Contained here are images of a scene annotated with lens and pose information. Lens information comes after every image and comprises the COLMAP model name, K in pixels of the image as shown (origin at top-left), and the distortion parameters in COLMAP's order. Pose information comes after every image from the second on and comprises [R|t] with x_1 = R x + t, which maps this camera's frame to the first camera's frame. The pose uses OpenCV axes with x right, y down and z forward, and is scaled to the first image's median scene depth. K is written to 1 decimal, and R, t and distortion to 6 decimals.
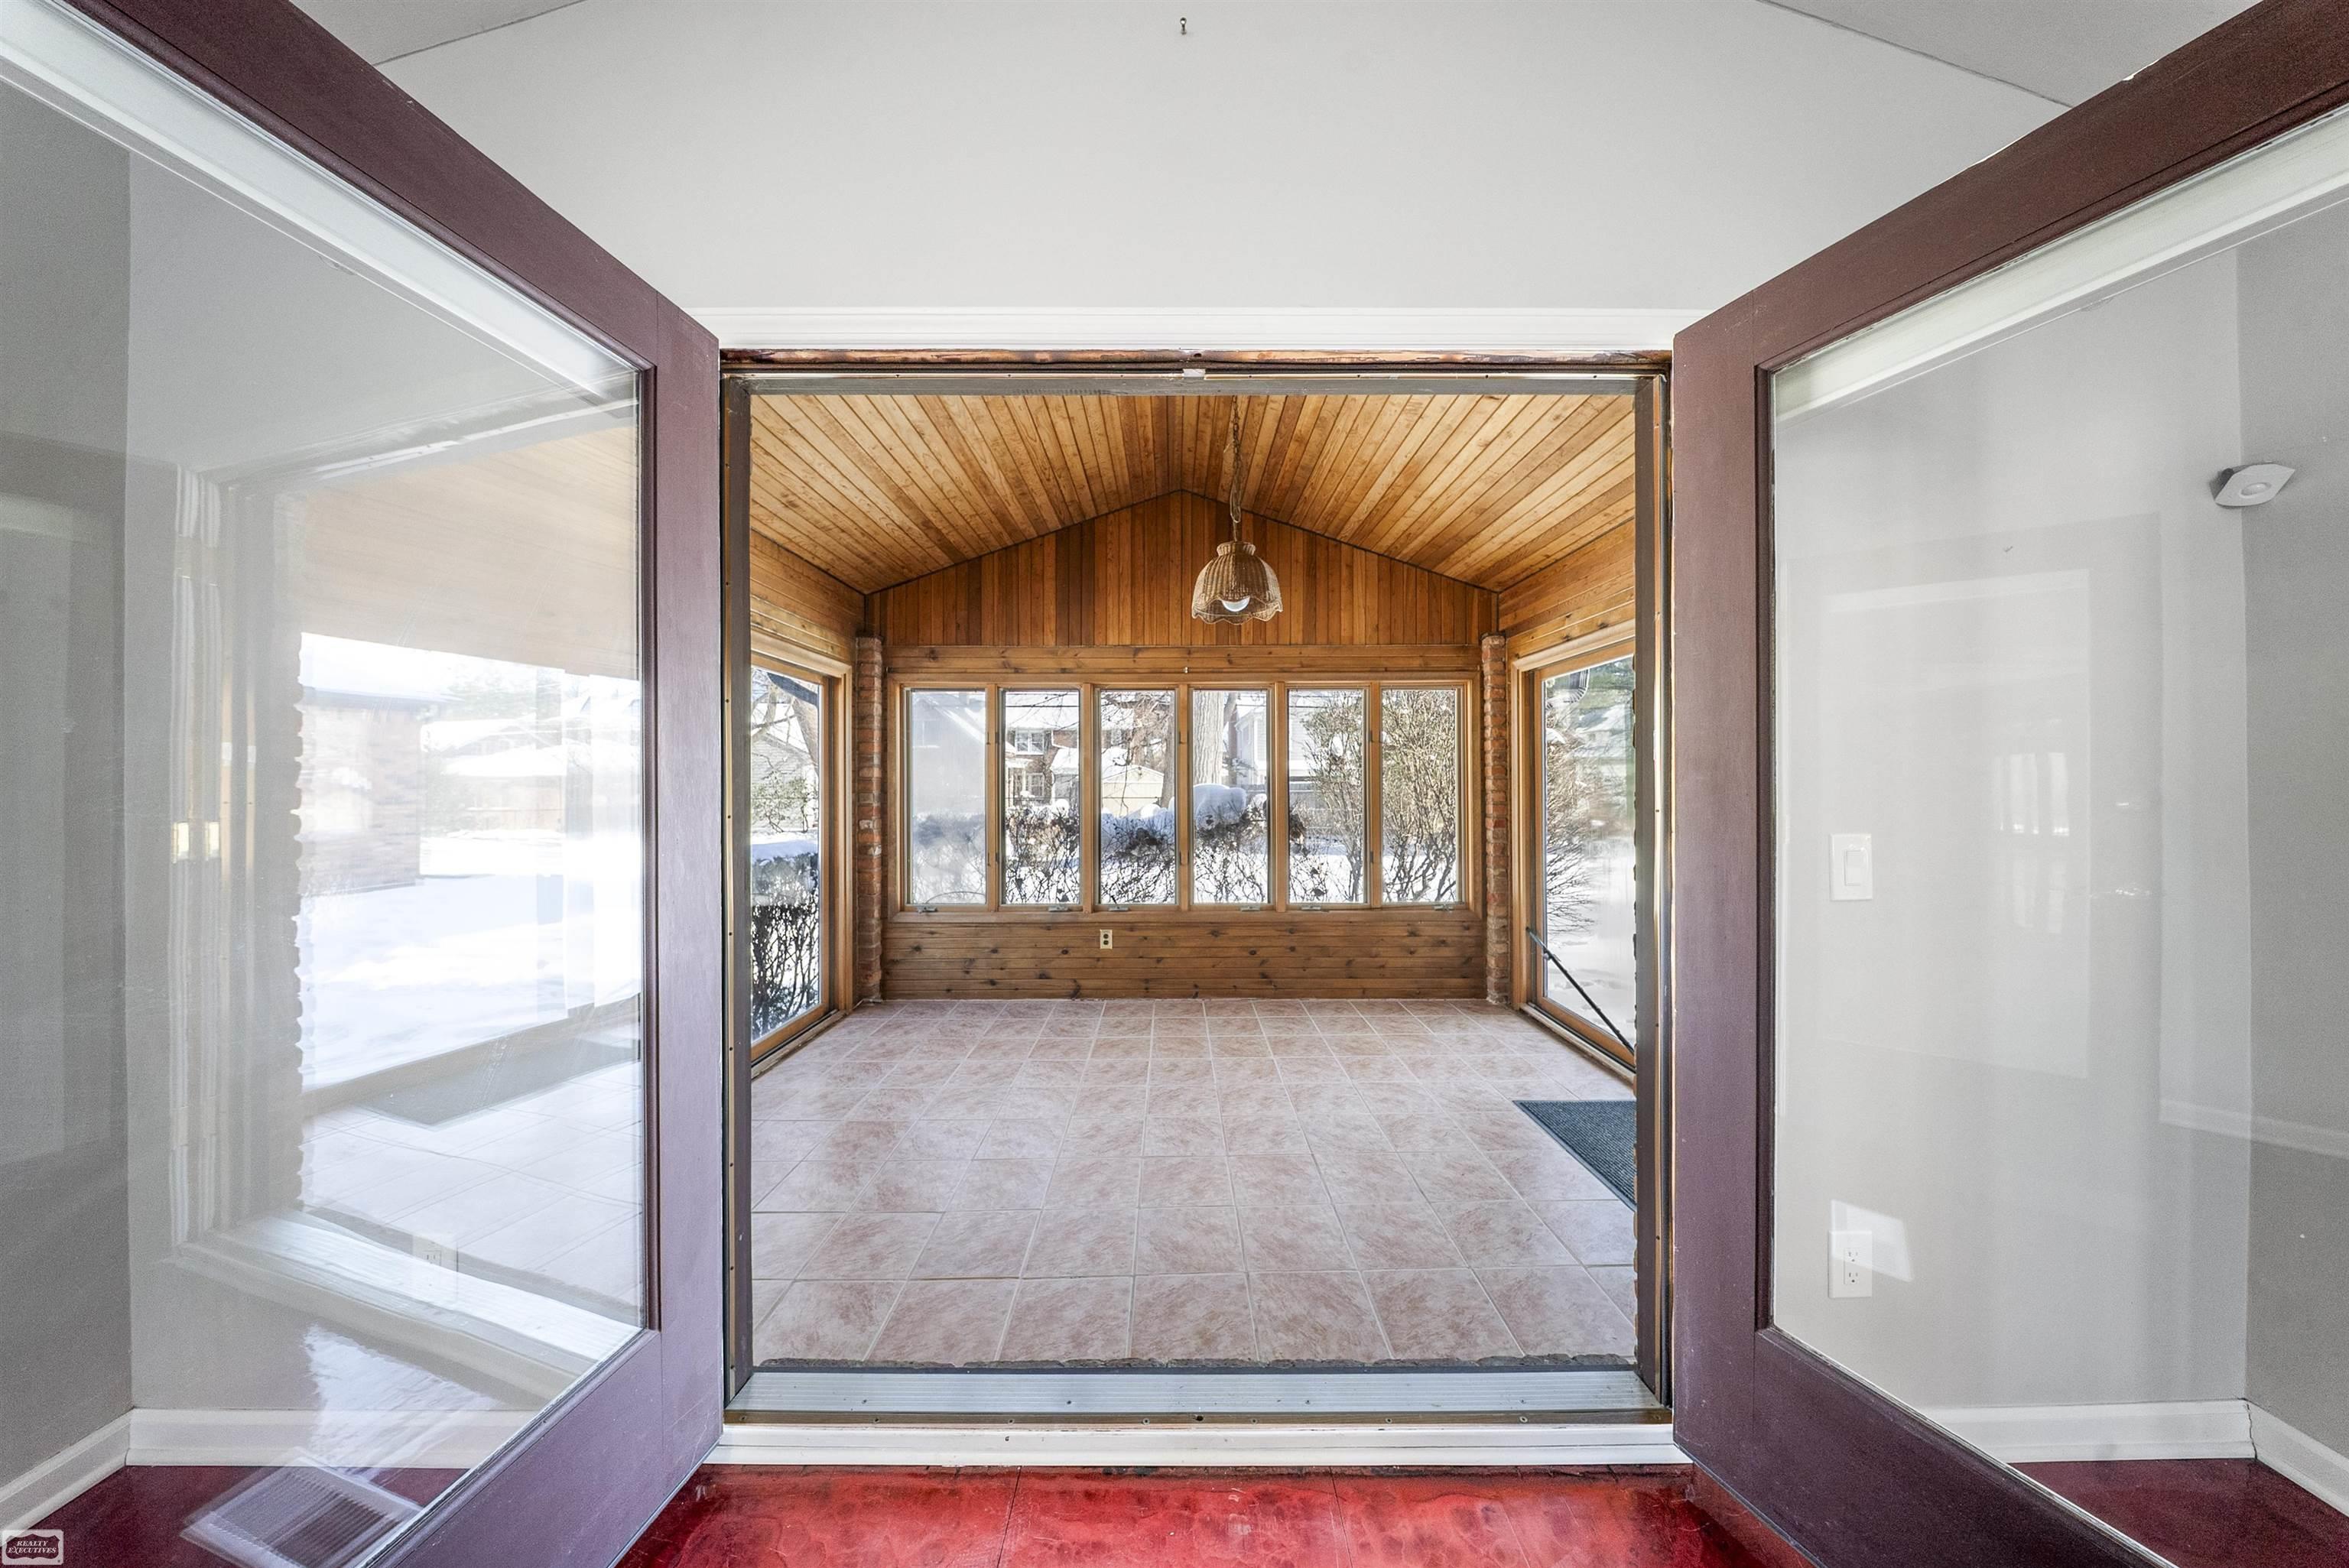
lens RADIAL K [[703.4, 0, 1176.3], [0, 703.4, 776.3], [0, 0, 1]] dist [-0.003343, -0.000823]
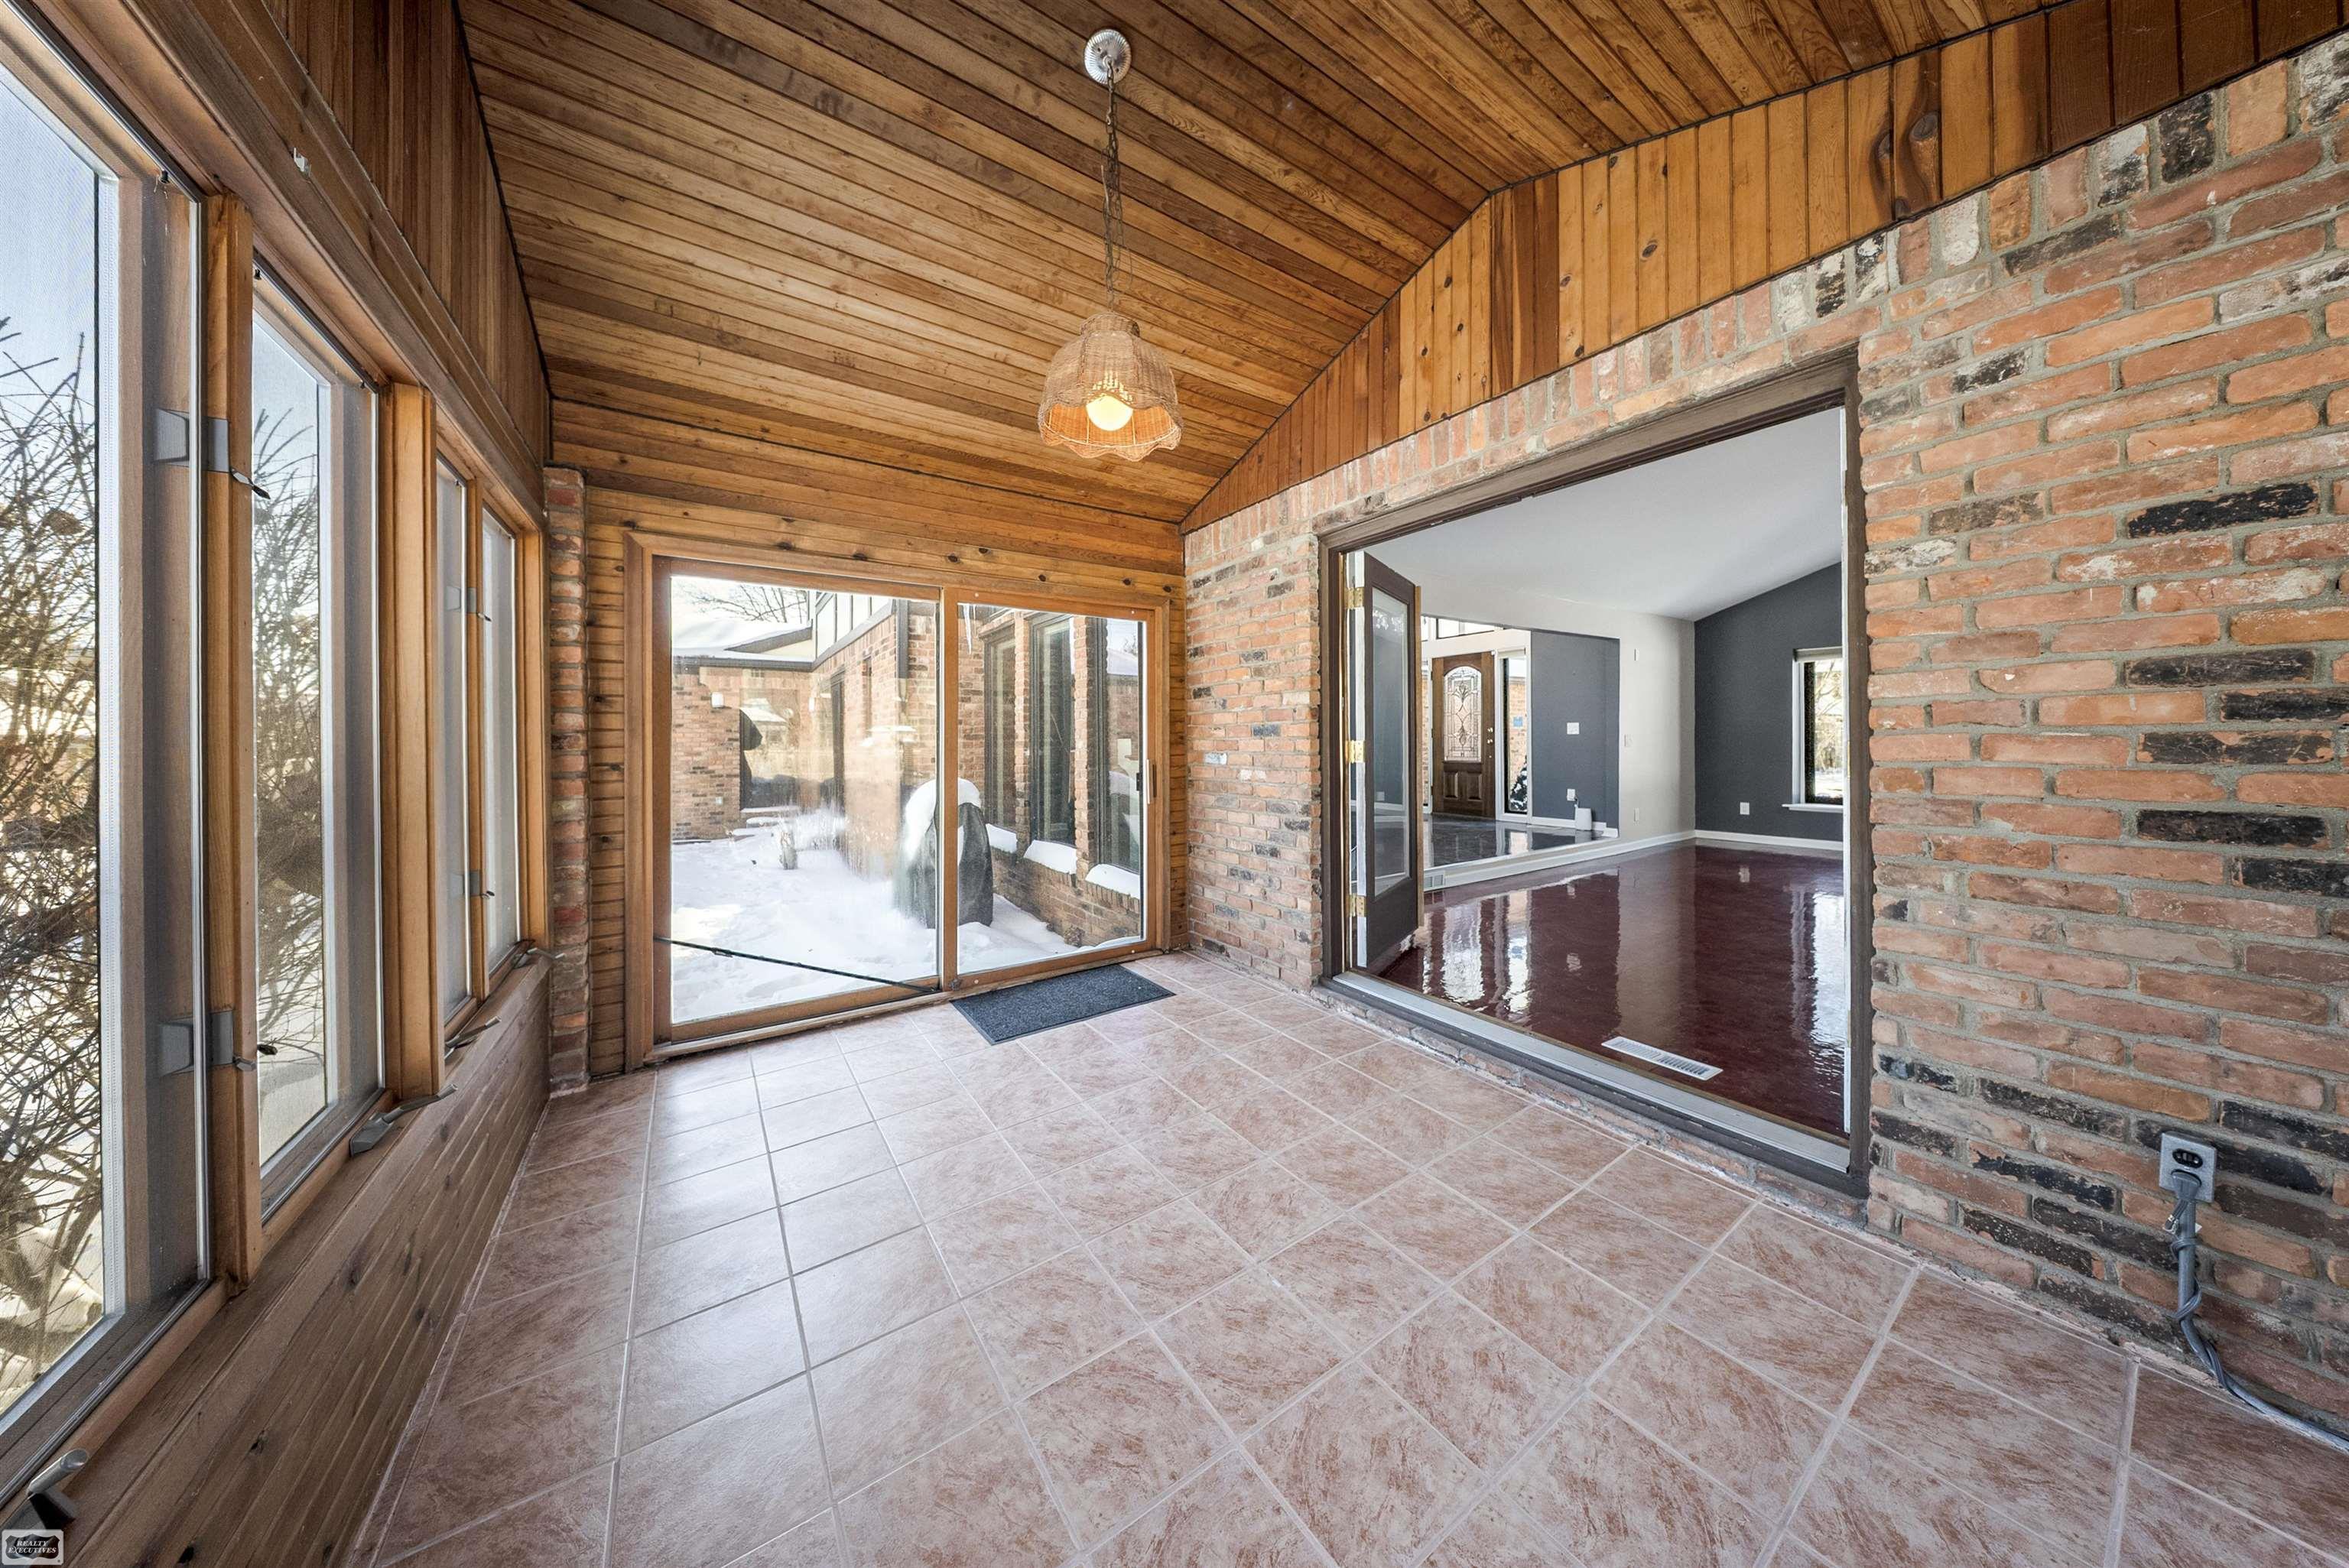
lens RADIAL K [[703.4, 0, 1170.3], [0, 703.4, 749.8], [0, 0, 1]] dist [-0.003343, -0.000823]
pose [[-0.556693, 0.000434, 0.830718, -0.474086], [0.002624, 0.999996, 0.001236, 0.047778], [-0.830714, 0.002868, -0.556692, 1.331969]]
